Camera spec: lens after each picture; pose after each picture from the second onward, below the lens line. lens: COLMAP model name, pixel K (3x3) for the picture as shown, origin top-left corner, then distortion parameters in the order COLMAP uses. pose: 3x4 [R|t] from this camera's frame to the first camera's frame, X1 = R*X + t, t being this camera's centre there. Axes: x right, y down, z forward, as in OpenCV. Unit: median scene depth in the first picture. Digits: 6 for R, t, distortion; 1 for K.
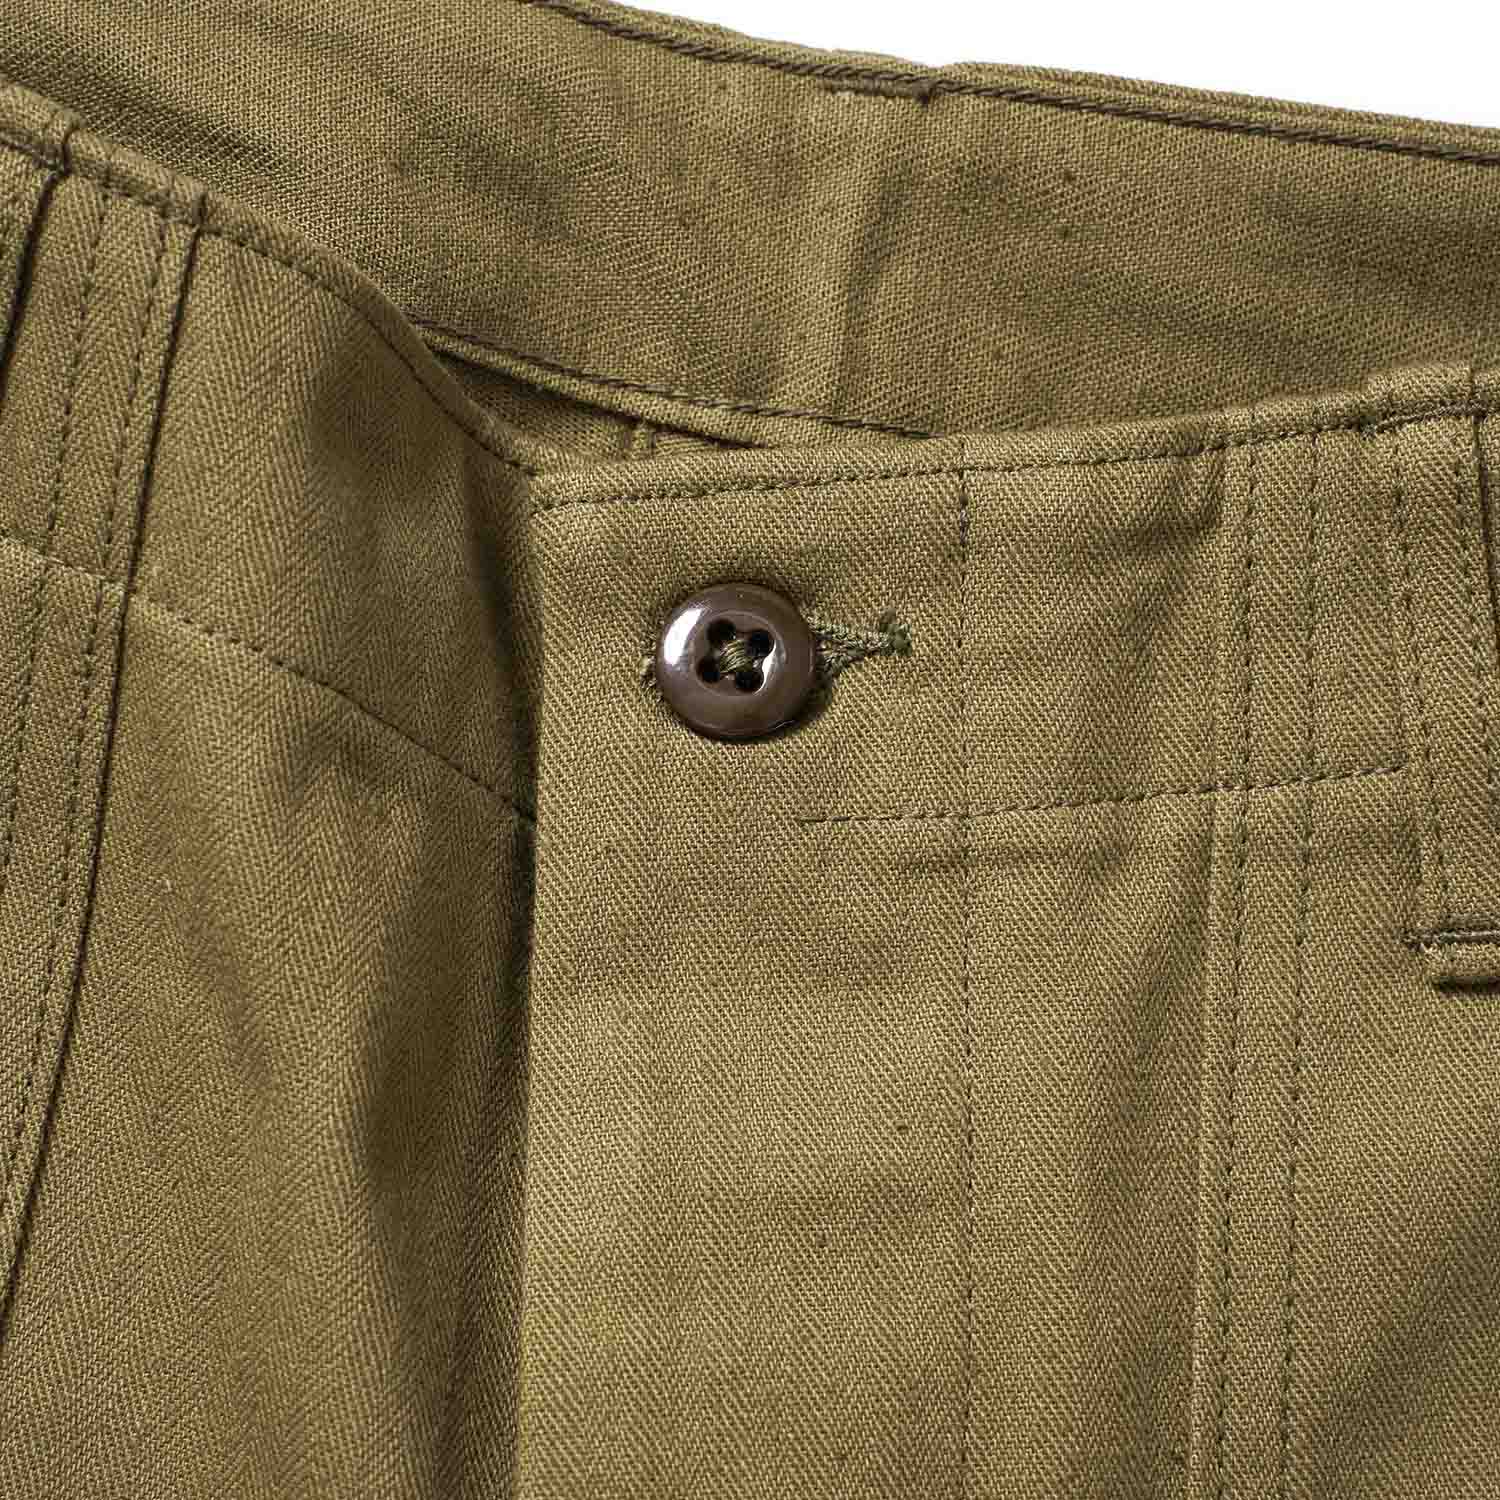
lens RADIAL K [[4738.8, 0, 750.0], [0, 4738.8, 750.0], [0, 0, 1]] dist [0.489776, 1.305282]
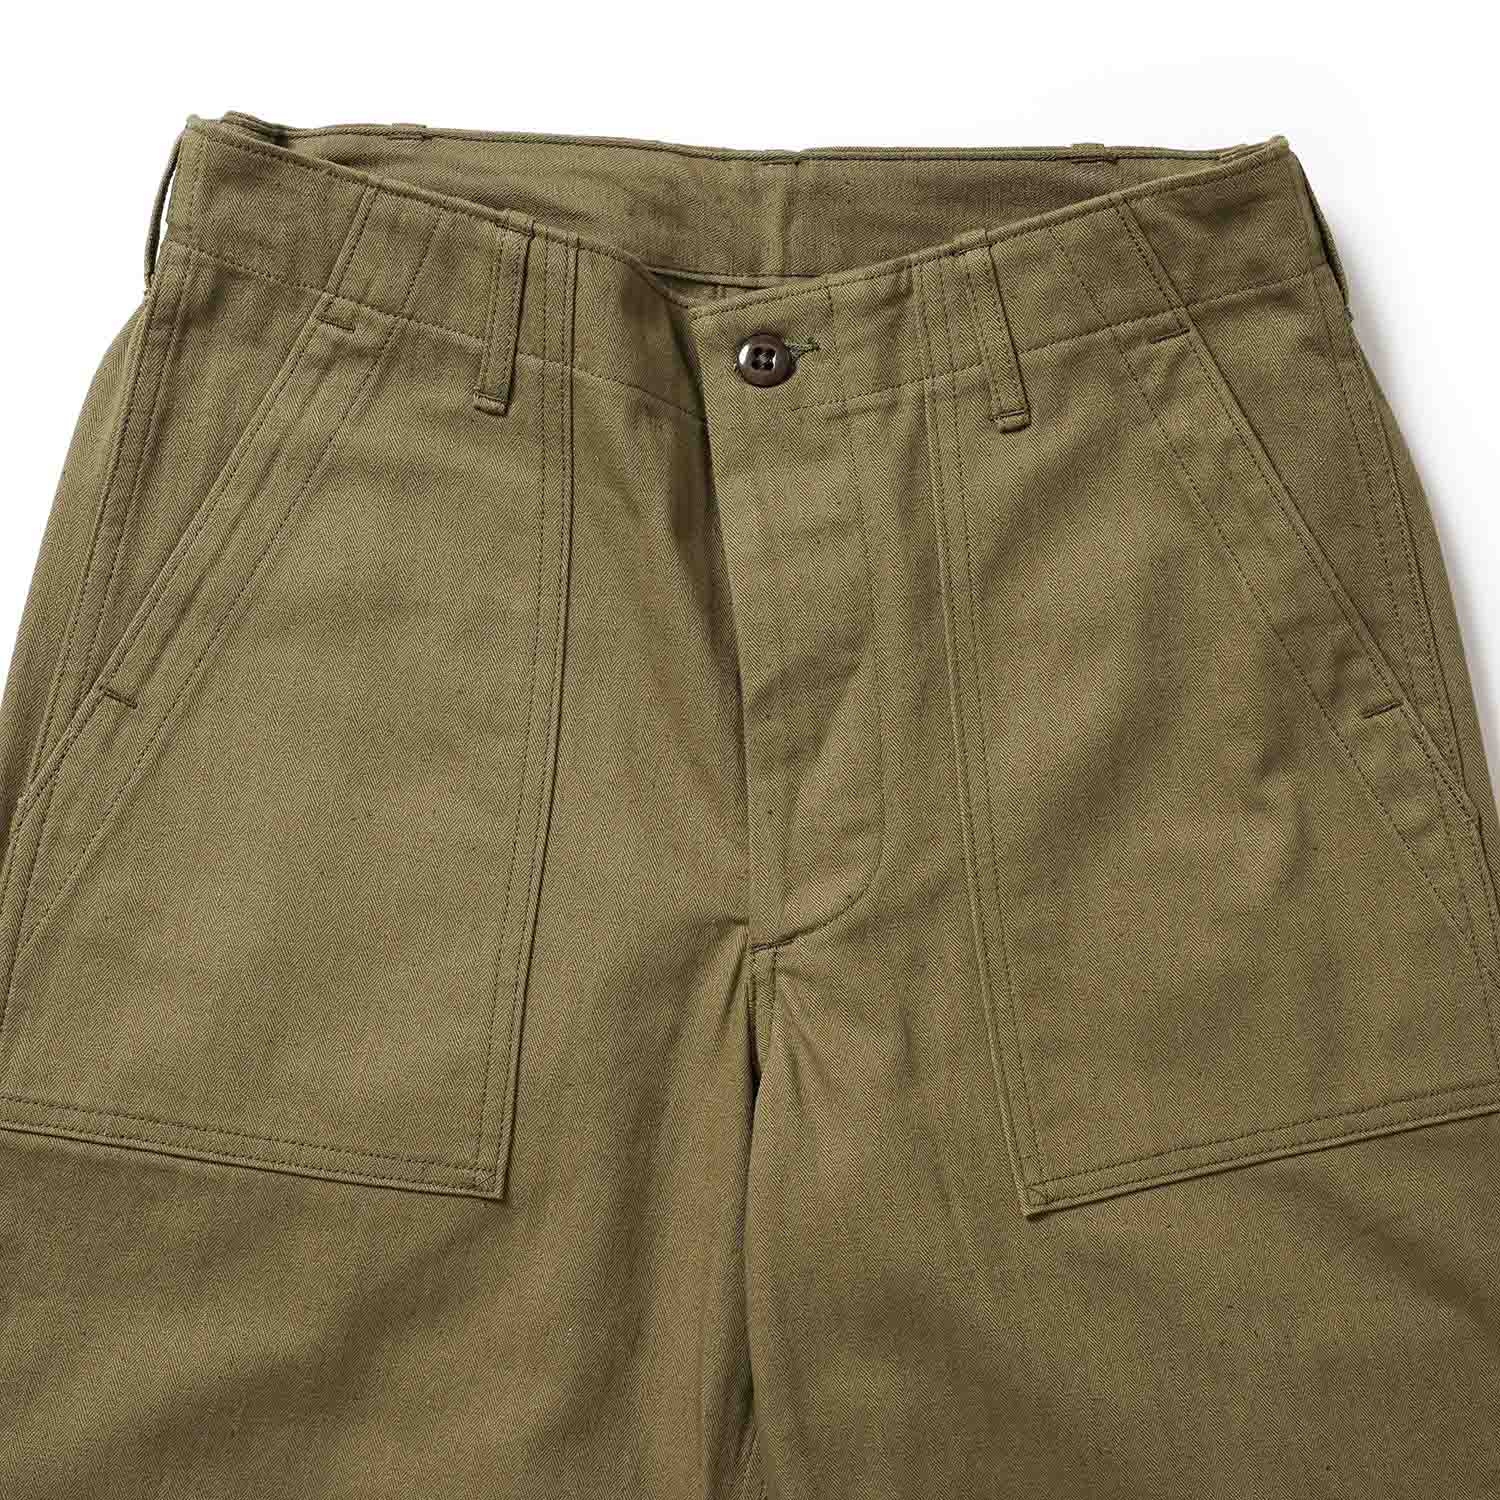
lens RADIAL K [[2939.0, 0, 750.0], [0, 2939.0, 750.0], [0, 0, 1]] dist [0.158148, 0.187069]
pose [[0.988893, -0.147599, 0.017448, -0.082012], [0.143955, 0.980388, 0.134594, -0.029545], [-0.036972, -0.130587, 0.990747, -0.919192]]
